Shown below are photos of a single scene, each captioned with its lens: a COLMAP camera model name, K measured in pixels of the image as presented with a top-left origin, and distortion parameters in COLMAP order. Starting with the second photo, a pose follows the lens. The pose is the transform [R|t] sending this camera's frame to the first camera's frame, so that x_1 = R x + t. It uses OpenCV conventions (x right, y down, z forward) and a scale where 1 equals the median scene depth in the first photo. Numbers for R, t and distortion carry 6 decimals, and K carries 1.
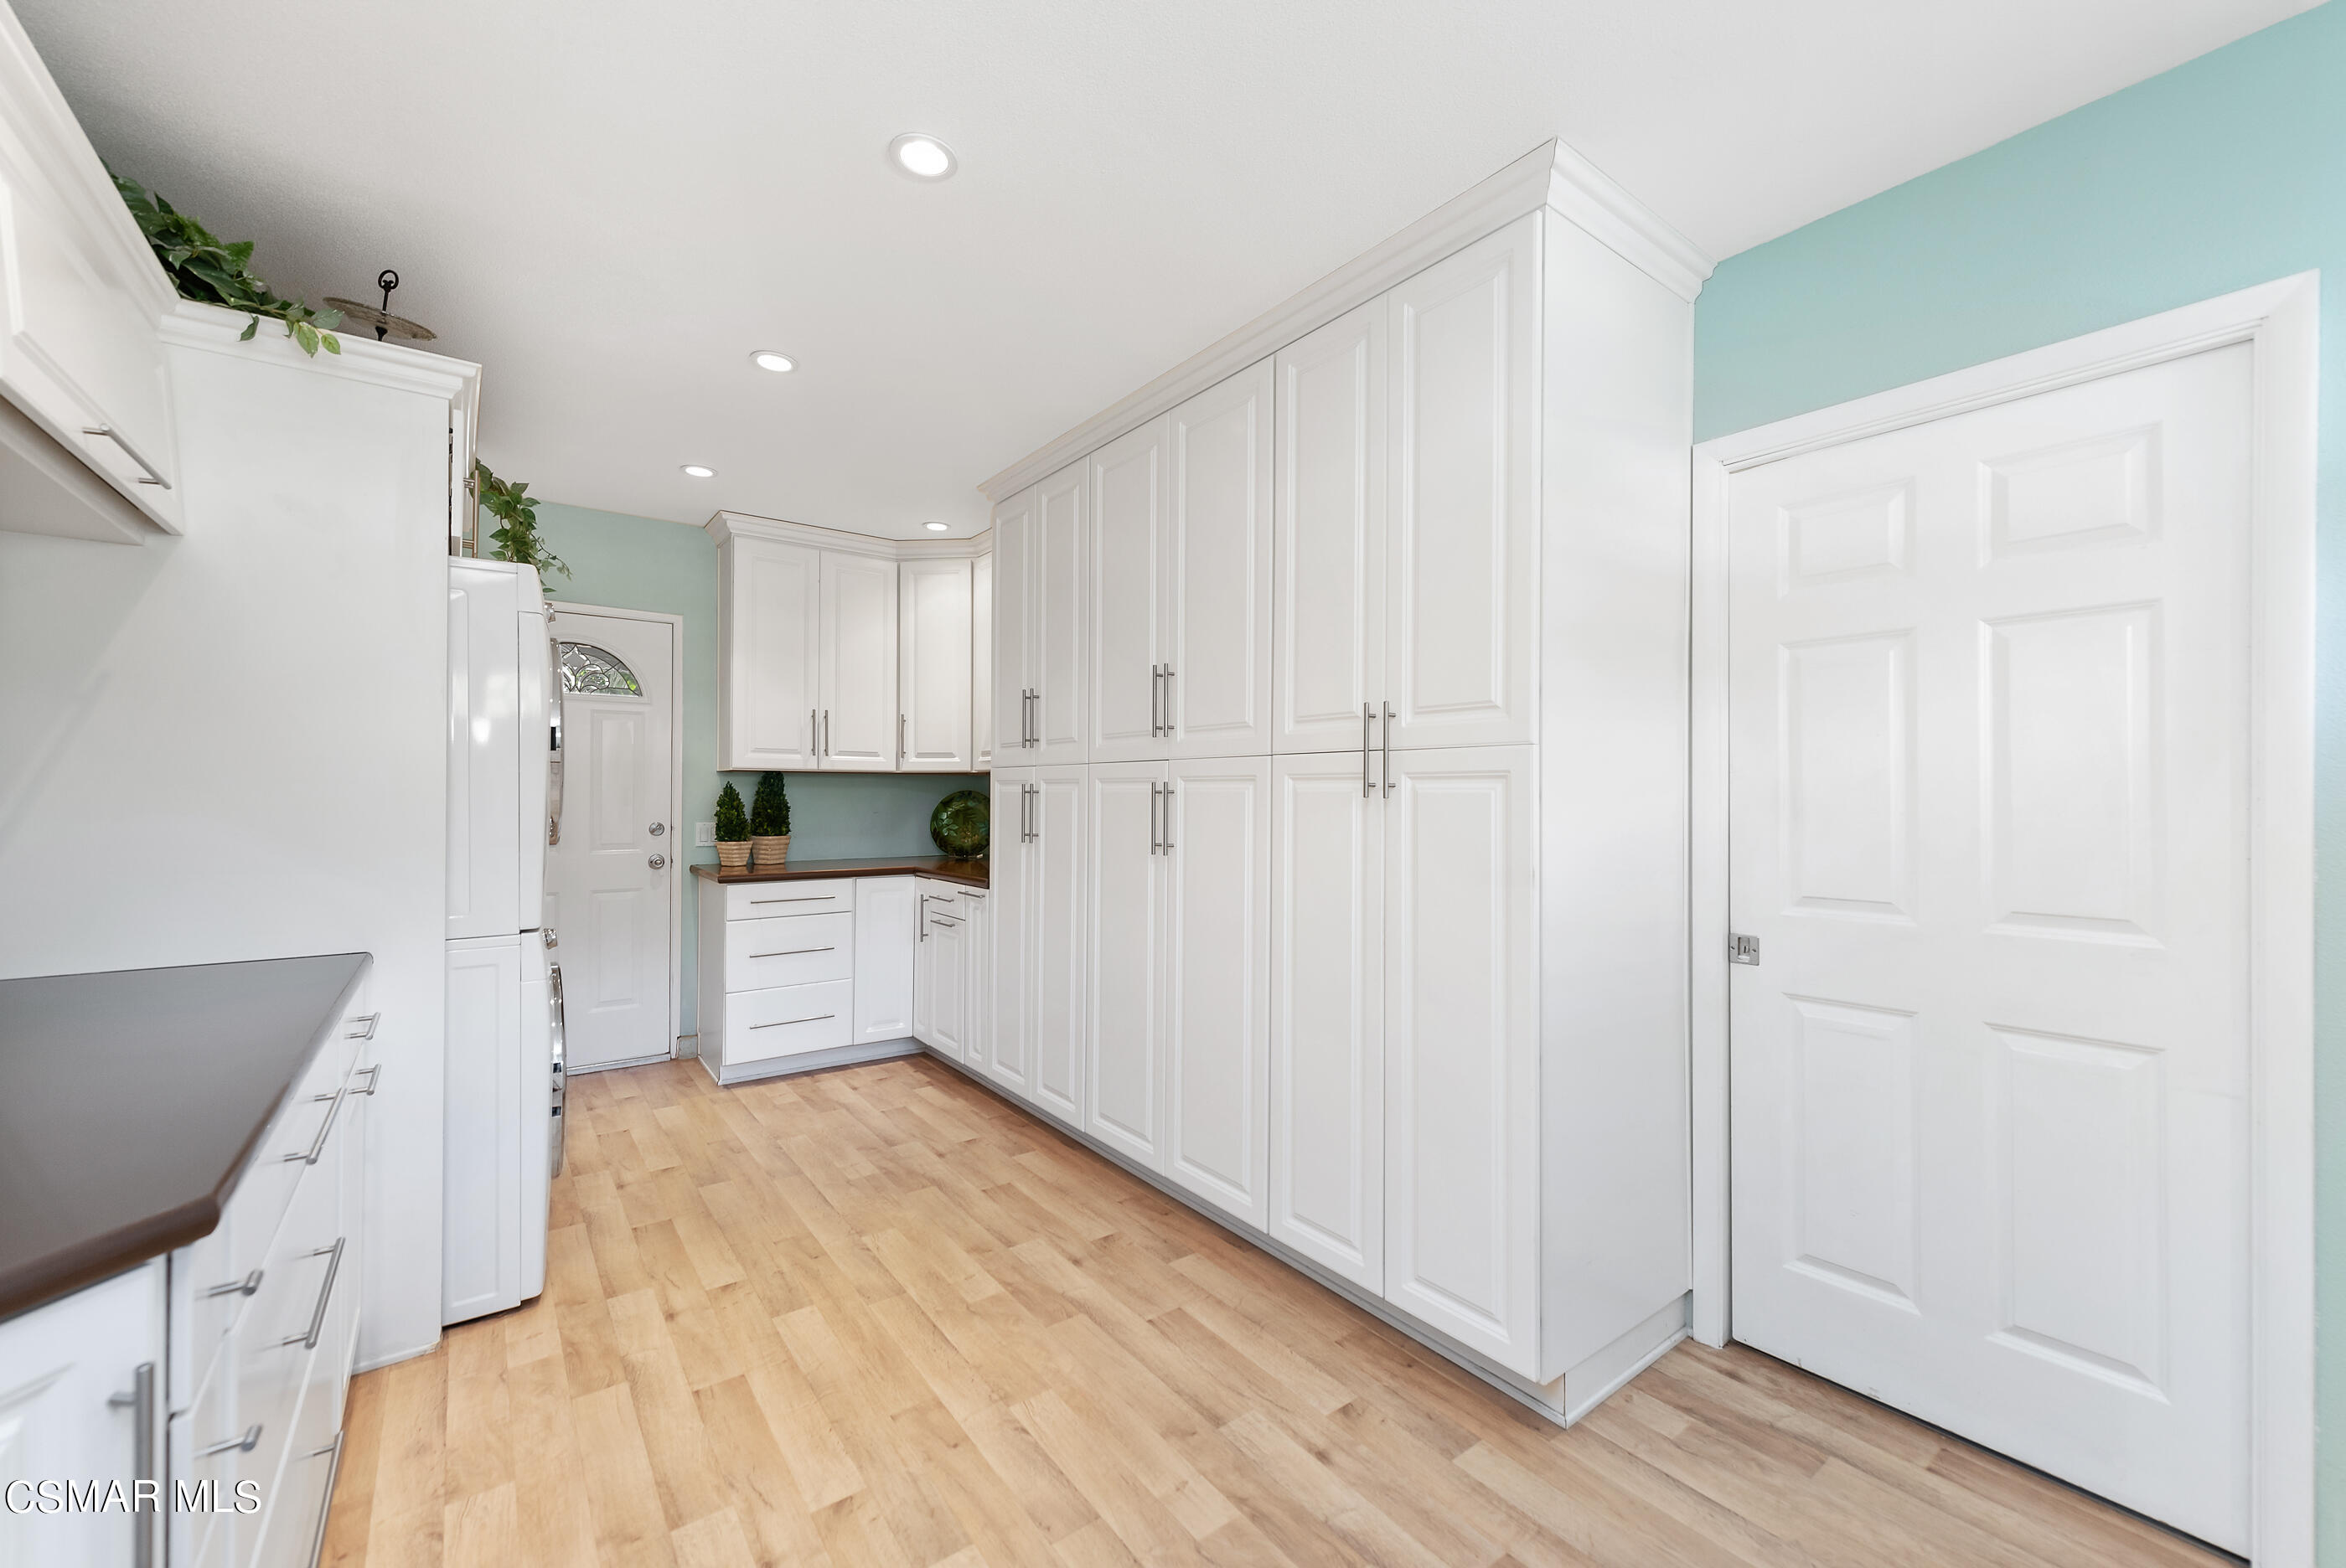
lens RADIAL K [[930.6, 0, 1180.4], [0, 930.6, 792.8], [0, 0, 1]] dist [0.000486, -0.000101]
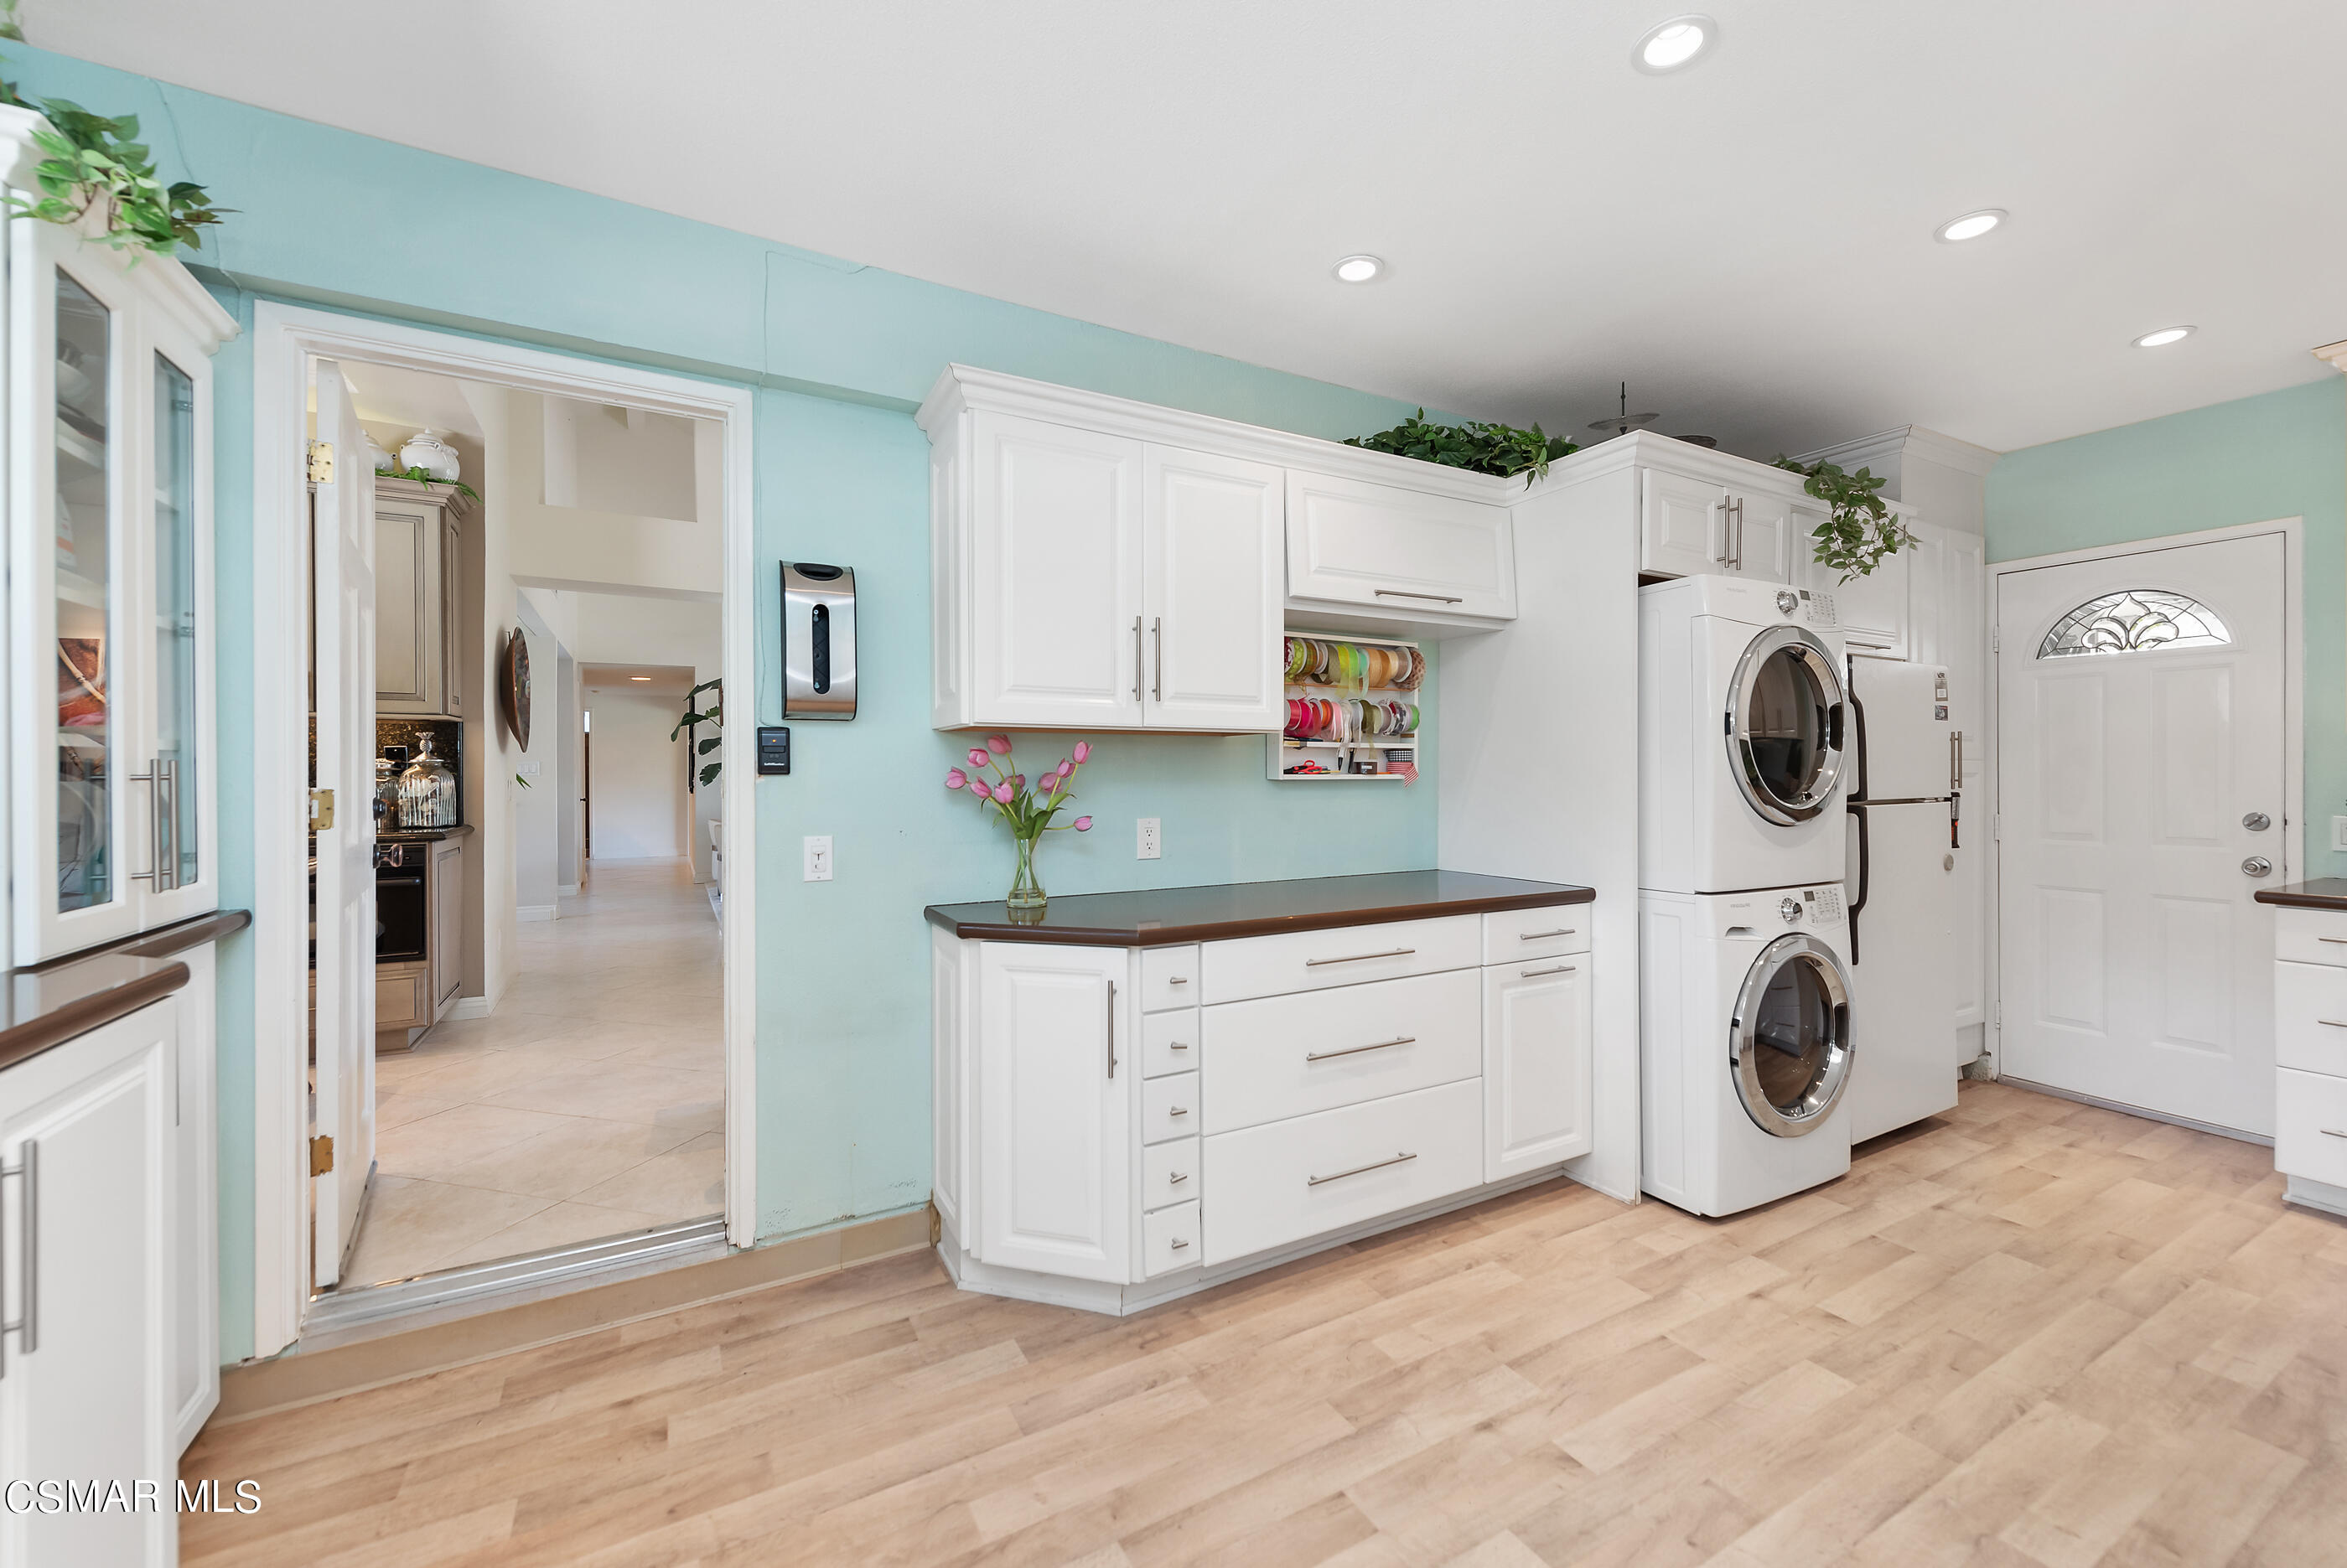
lens RADIAL K [[931.1, 0, 1183.1], [0, 931.1, 776.7], [0, 0, 1]] dist [0.000486, -0.000101]
pose [[-0.151303, -0.002152, -0.988485, 0.495339], [0.002847, 0.999993, -0.002613, 0.005847], [0.988483, -0.003210, -0.151295, 0.504332]]
